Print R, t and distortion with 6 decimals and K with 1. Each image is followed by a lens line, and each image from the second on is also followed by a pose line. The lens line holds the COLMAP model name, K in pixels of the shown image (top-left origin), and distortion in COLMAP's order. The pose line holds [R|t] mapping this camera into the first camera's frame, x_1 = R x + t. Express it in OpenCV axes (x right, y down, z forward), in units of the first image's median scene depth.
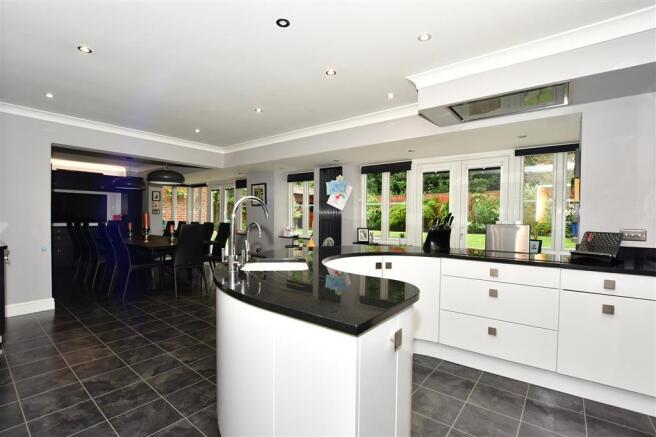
lens RADIAL K [[305.6, 0, 328.5], [0, 305.6, 220.7], [0, 0, 1]] dist [-0.029879, -0.001463]
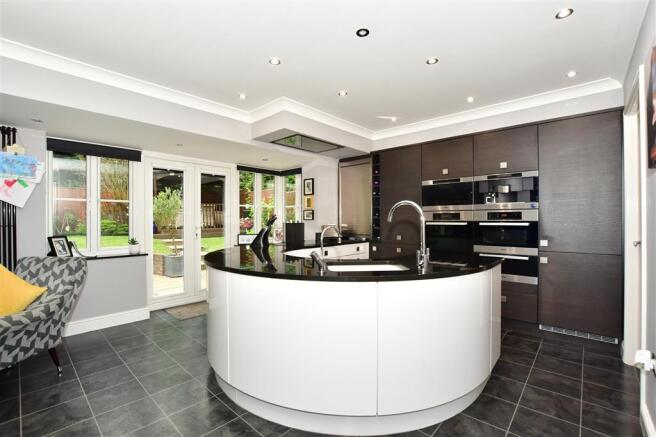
lens RADIAL K [[291.9, 0, 325.7], [0, 291.9, 218.3], [0, 0, 1]] dist [-0.030635, 0.001623]
pose [[0.083275, -0.009637, 0.996480, -0.461344], [0.008362, 0.999925, 0.008972, -0.015672], [-0.996492, 0.007586, 0.083349, 0.431867]]
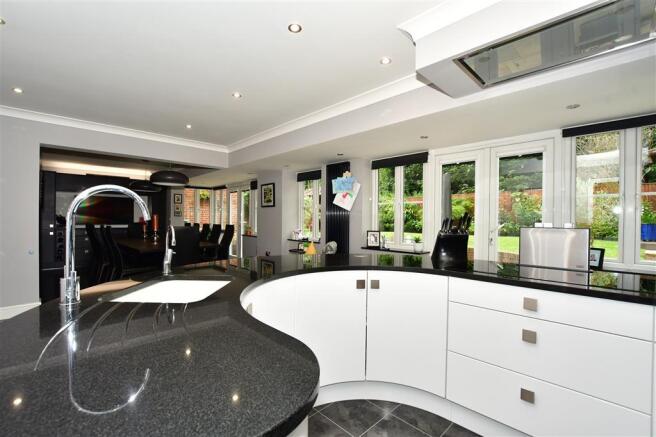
lens RADIAL K [[291.9, 0, 324.8], [0, 291.9, 218.6], [0, 0, 1]] dist [-0.030635, 0.001623]
pose [[0.990225, -0.003638, -0.139433, 0.098935], [0.001904, 0.999919, -0.012568, -0.000758], [0.139468, 0.012180, 0.990152, 0.165807]]
